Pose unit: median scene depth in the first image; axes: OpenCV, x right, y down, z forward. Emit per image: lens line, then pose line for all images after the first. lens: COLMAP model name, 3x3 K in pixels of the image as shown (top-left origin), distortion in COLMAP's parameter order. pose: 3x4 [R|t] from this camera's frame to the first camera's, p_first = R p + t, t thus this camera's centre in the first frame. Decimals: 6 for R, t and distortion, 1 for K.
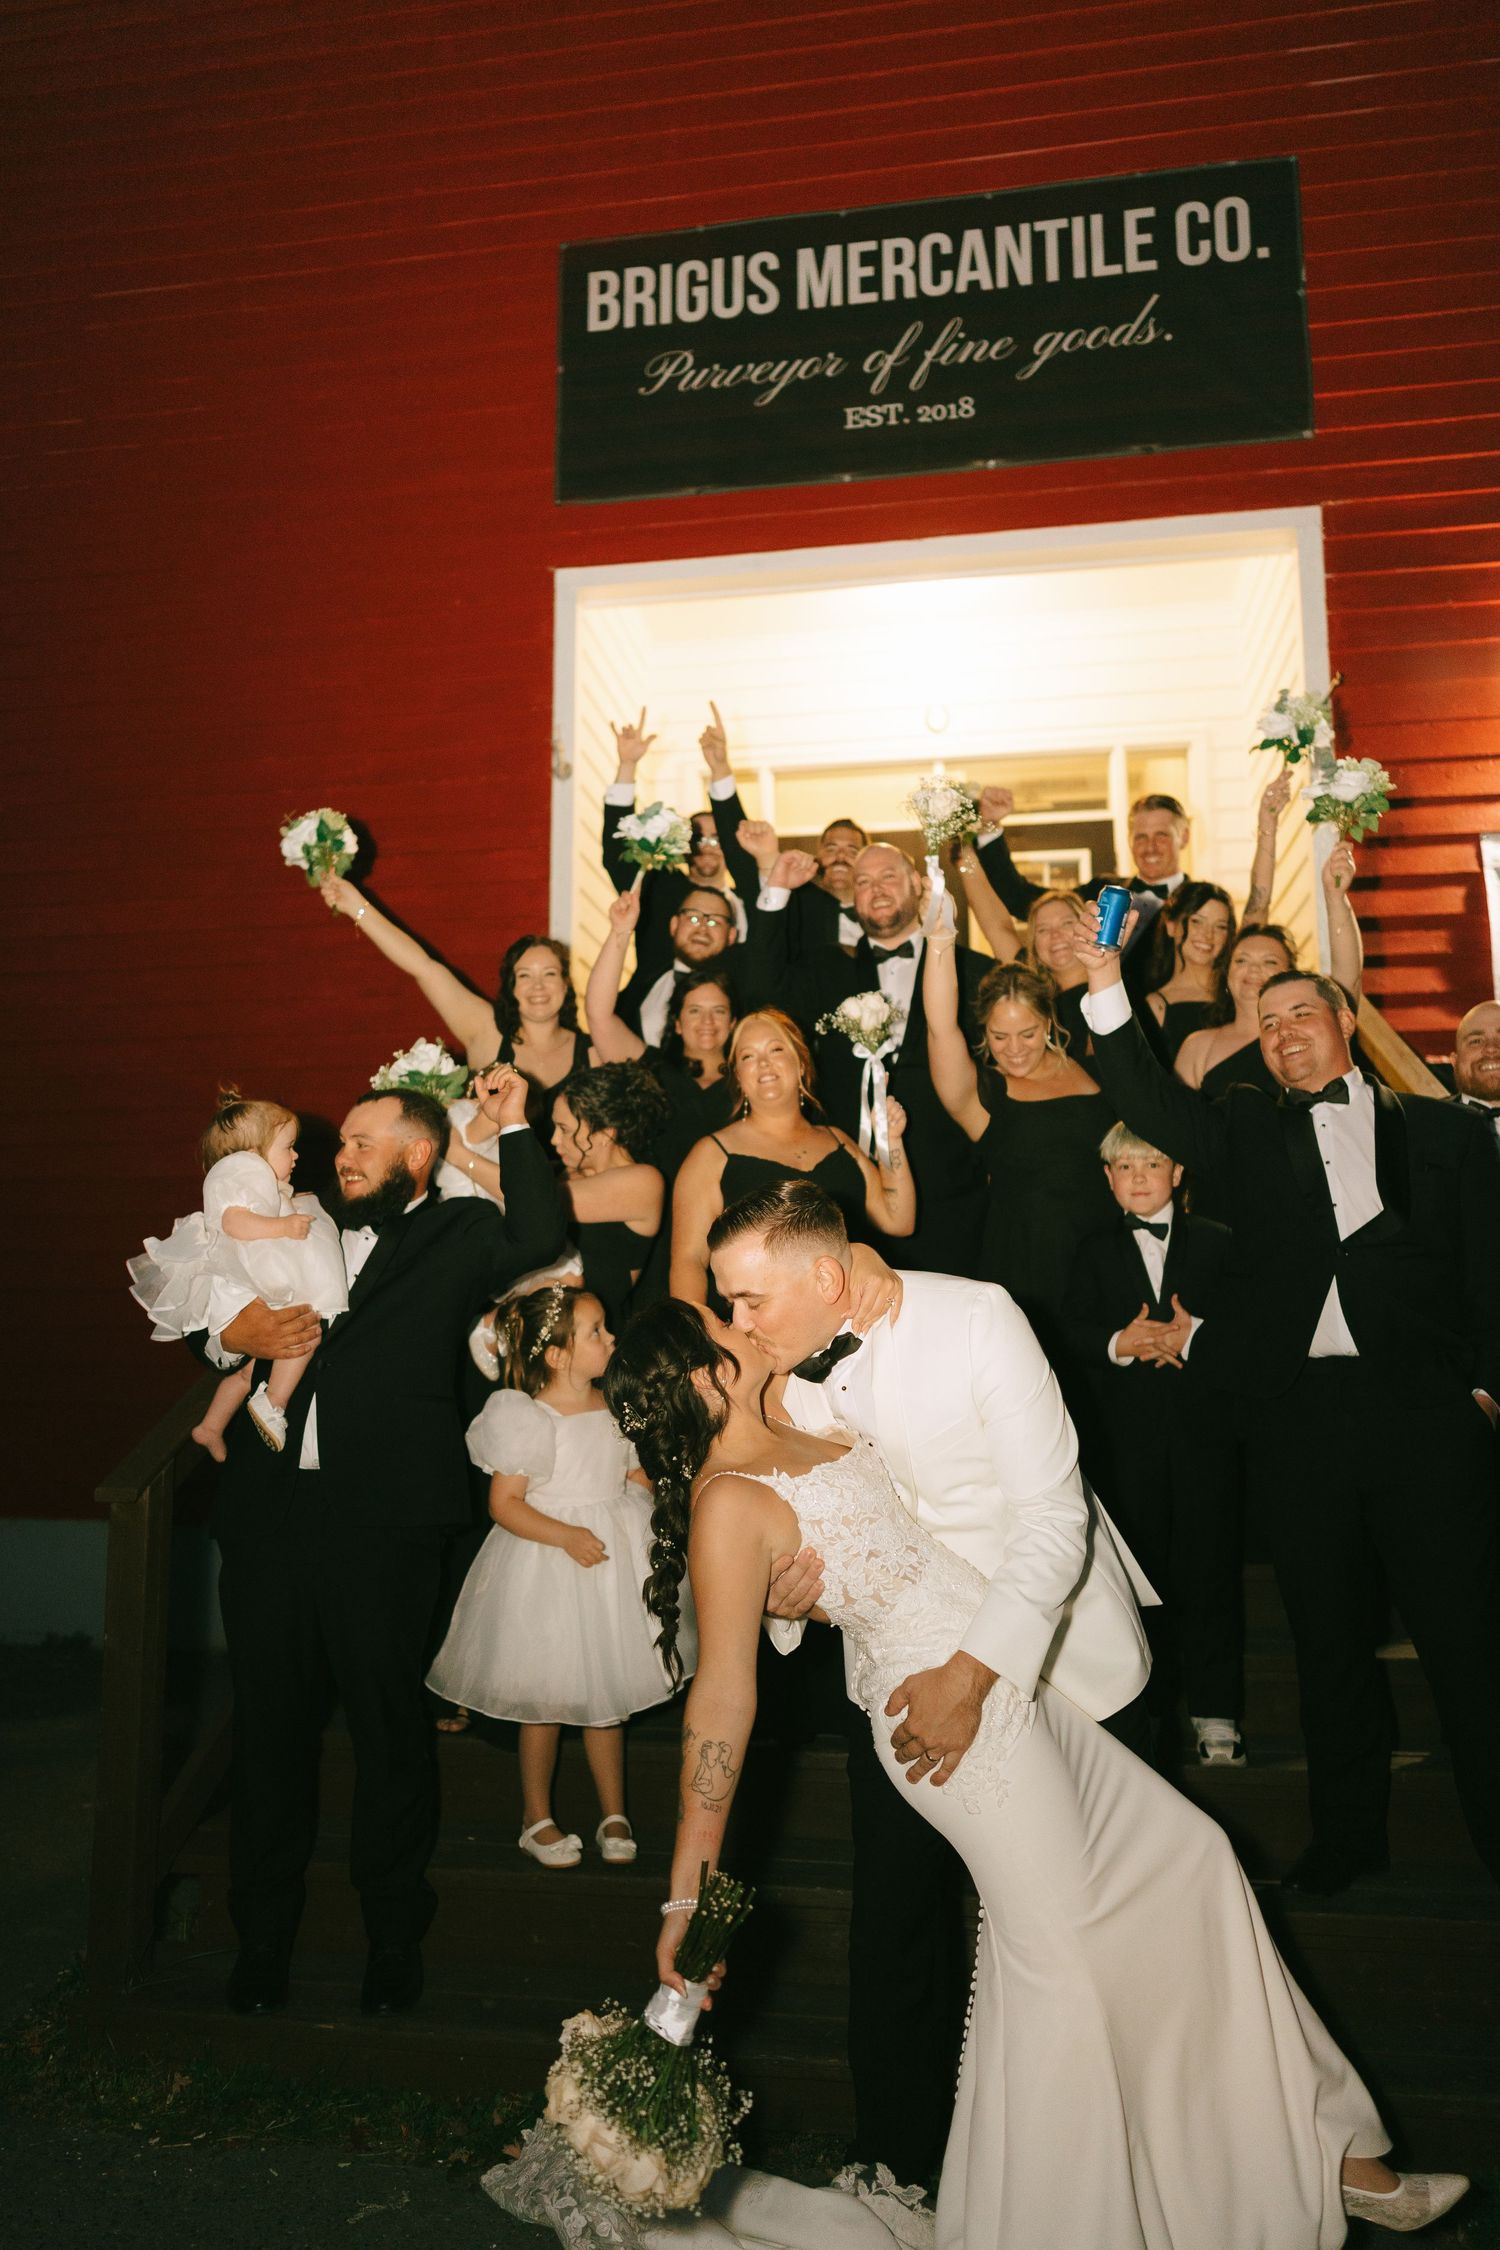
lens RADIAL K [[1568.1, 0, 747.2], [0, 1568.1, 1113.4], [0, 0, 1]] dist [0.009107, -0.005788]
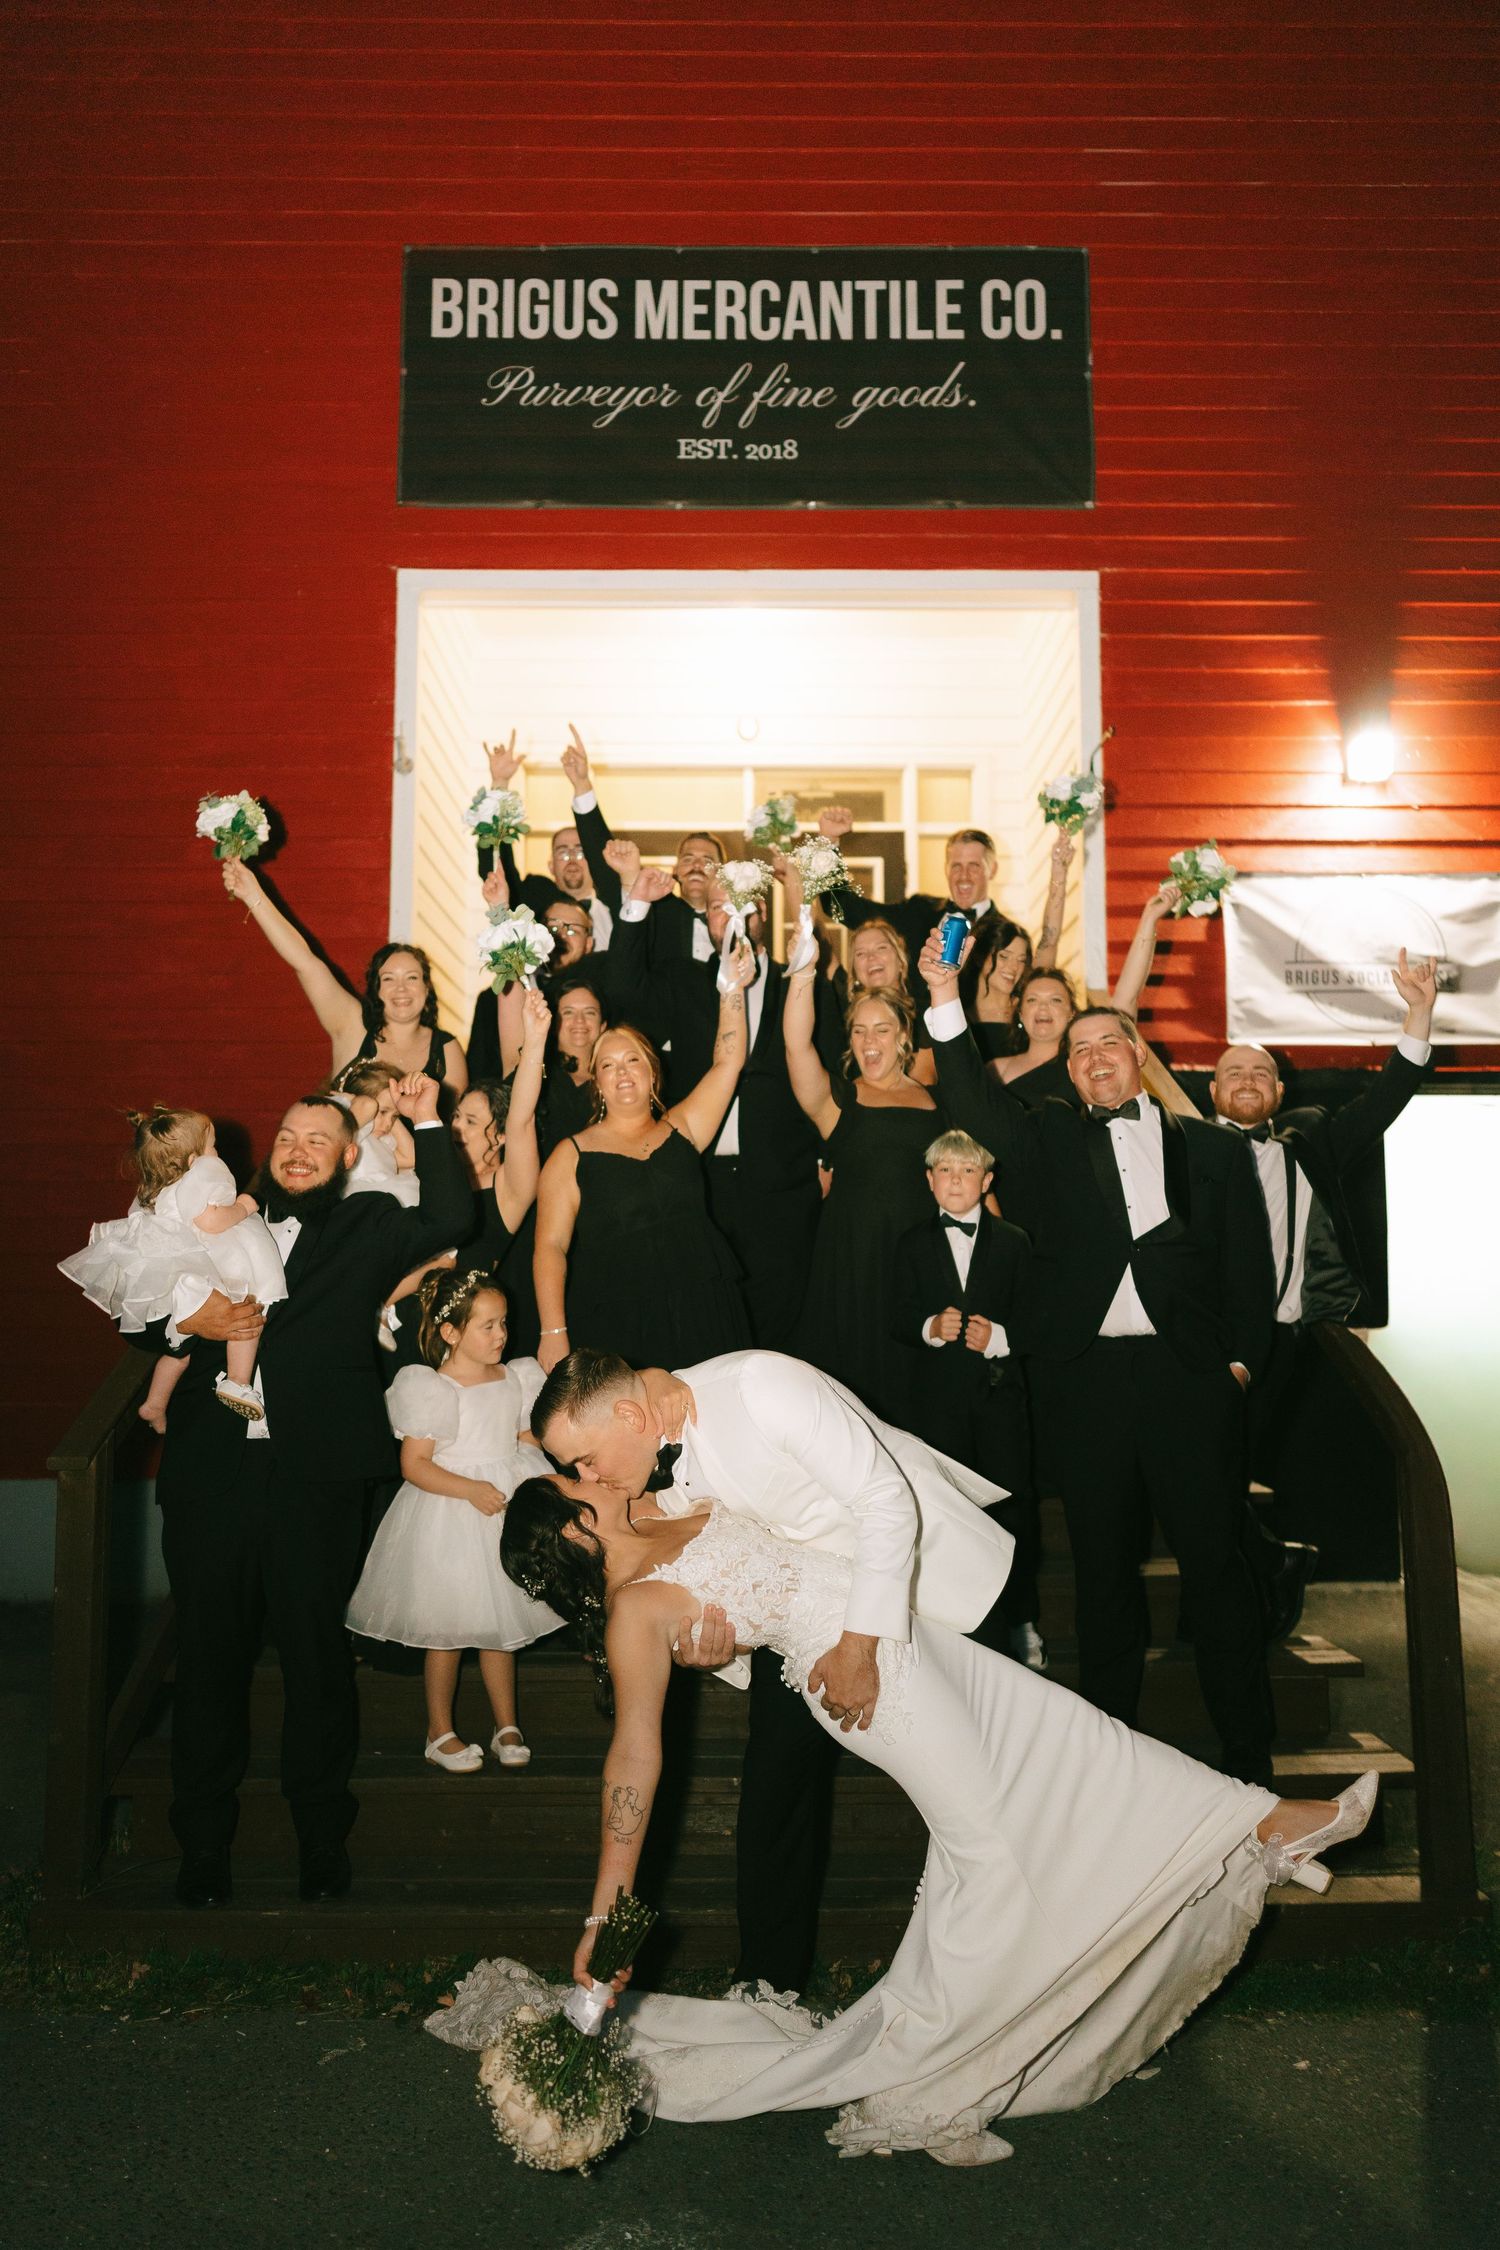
lens RADIAL K [[1568.8, 0, 748.5], [0, 1568.8, 1131.7], [0, 0, 1]] dist [-0.001230, 0.007926]
pose [[0.985403, 0.018246, 0.169260, -0.063026], [-0.026294, 0.998621, 0.045429, -0.027695], [-0.168198, -0.049217, 0.984524, -0.083213]]
